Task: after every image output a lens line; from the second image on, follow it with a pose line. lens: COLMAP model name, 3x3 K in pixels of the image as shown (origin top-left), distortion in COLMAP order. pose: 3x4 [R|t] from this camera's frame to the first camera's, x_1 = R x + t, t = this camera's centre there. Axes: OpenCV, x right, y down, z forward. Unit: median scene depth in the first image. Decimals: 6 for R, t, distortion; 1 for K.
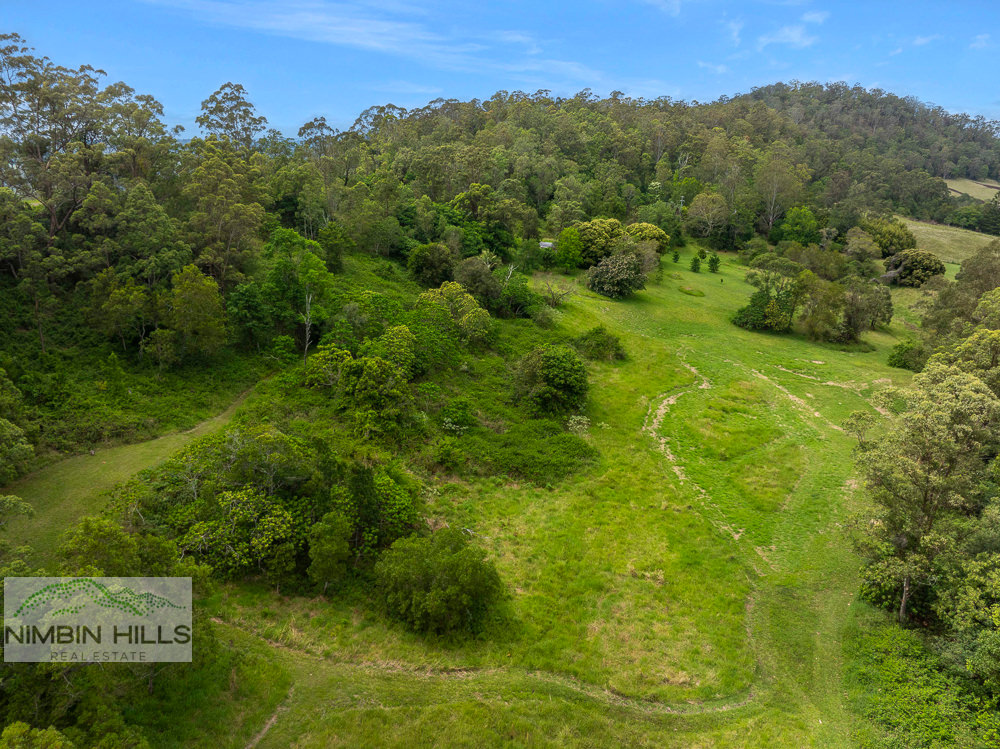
lens RADIAL K [[703.0, 0, 500.4], [0, 703.0, 369.7], [0, 0, 1]] dist [-0.034979, -0.002127]
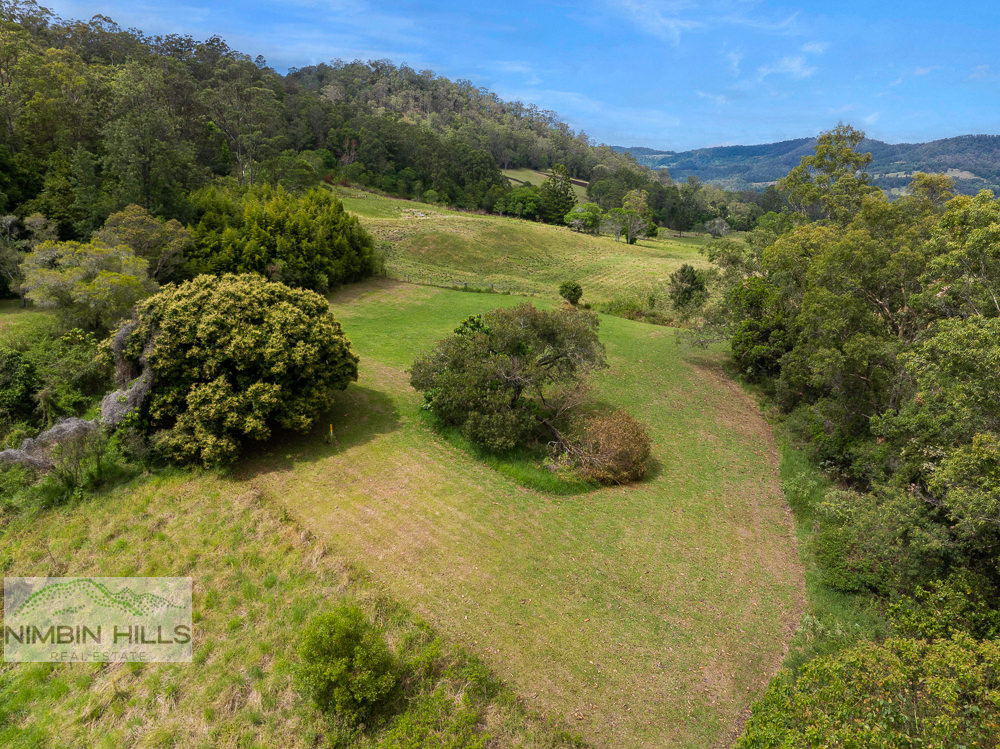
lens RADIAL K [[703.0, 0, 500.4], [0, 703.0, 369.7], [0, 0, 1]] dist [-0.034979, -0.002127]
pose [[0.866772, -0.143244, 0.477690, 0.894185], [0.152922, 0.988059, 0.018808, -0.213972], [-0.474680, 0.056747, 0.878327, 1.210671]]
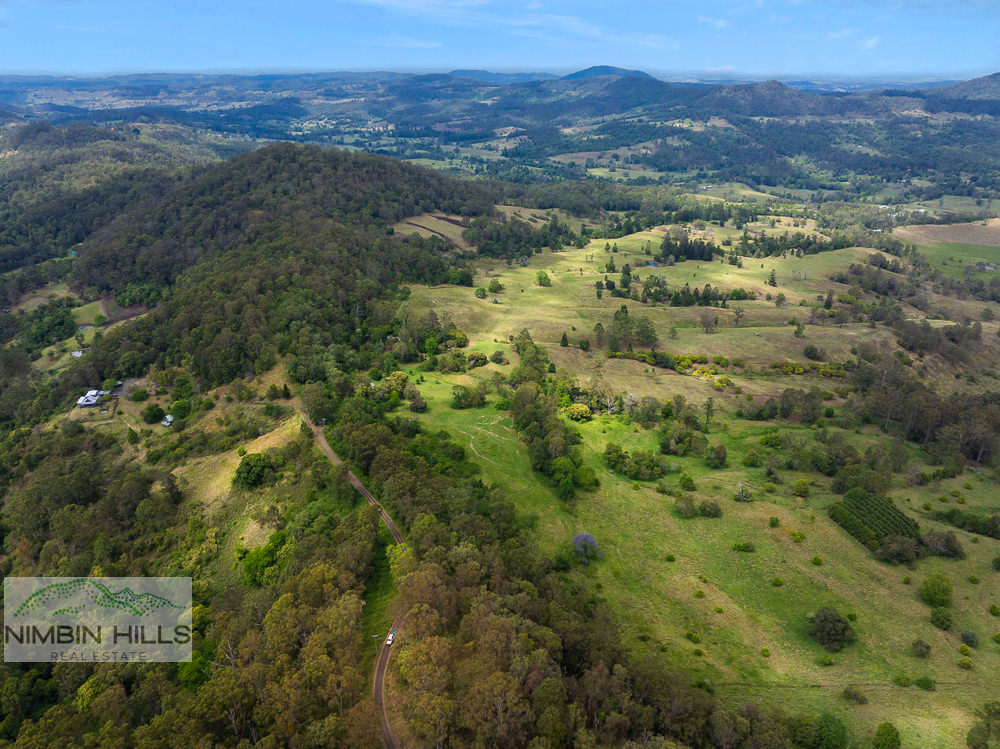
lens RADIAL K [[703.0, 0, 500.4], [0, 703.0, 369.7], [0, 0, 1]] dist [-0.034979, -0.002127]
pose [[0.723578, -0.285519, 0.628421, -1.850434], [0.221011, 0.958340, 0.180939, -0.953590], [-0.653903, 0.007965, 0.756537, -1.987139]]
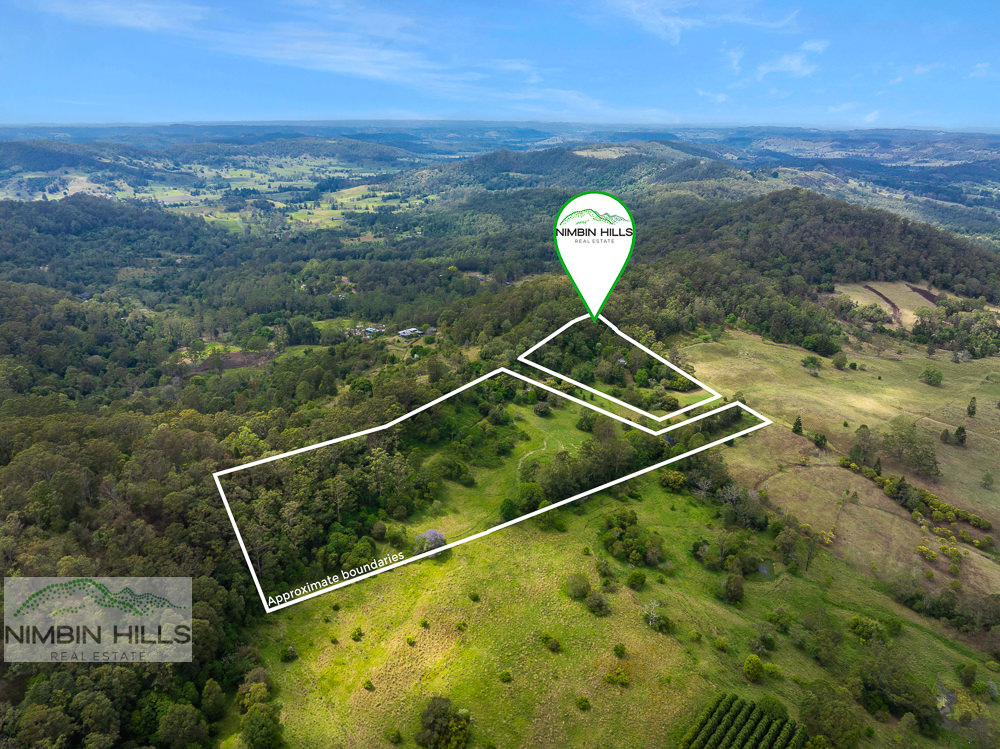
lens RADIAL K [[703.0, 0, 500.4], [0, 703.0, 369.7], [0, 0, 1]] dist [-0.034979, -0.002127]
pose [[0.982812, 0.060688, -0.174350, 0.664815], [-0.055831, 0.997907, 0.032633, -0.512364], [0.175965, -0.022338, 0.984143, -2.820950]]
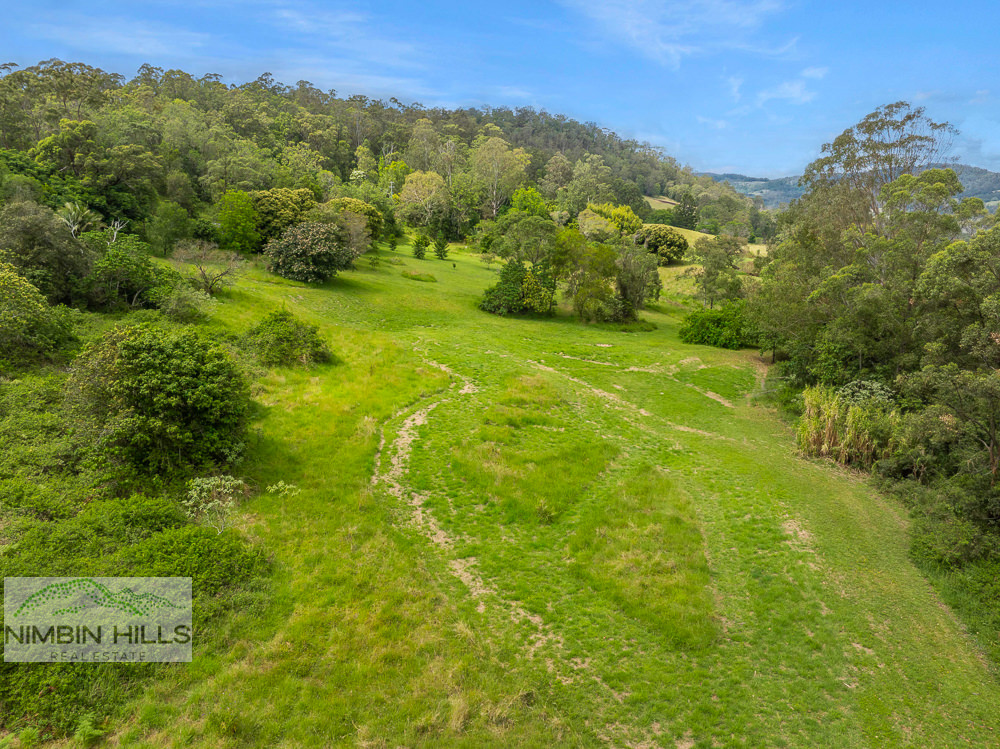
lens RADIAL K [[703.0, 0, 500.4], [0, 703.0, 369.7], [0, 0, 1]] dist [-0.034979, -0.002127]
pose [[0.920370, -0.096700, 0.378904, 0.082919], [0.116462, 0.992756, -0.029528, 0.025000], [-0.373304, 0.071304, 0.924965, 0.393925]]
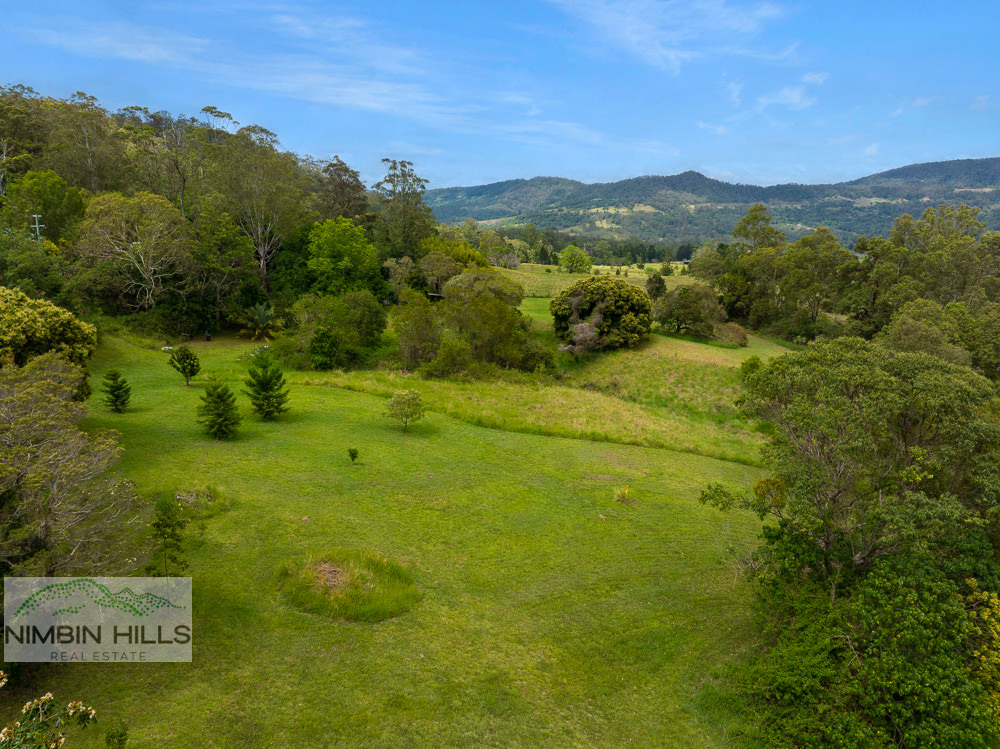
lens RADIAL K [[703.0, 0, 500.4], [0, 703.0, 369.7], [0, 0, 1]] dist [-0.034979, -0.002127]
pose [[0.616891, -0.193078, 0.762998, 0.221397], [0.253275, 0.966574, 0.039819, -0.229558], [-0.745183, 0.168685, 0.645173, 1.145734]]
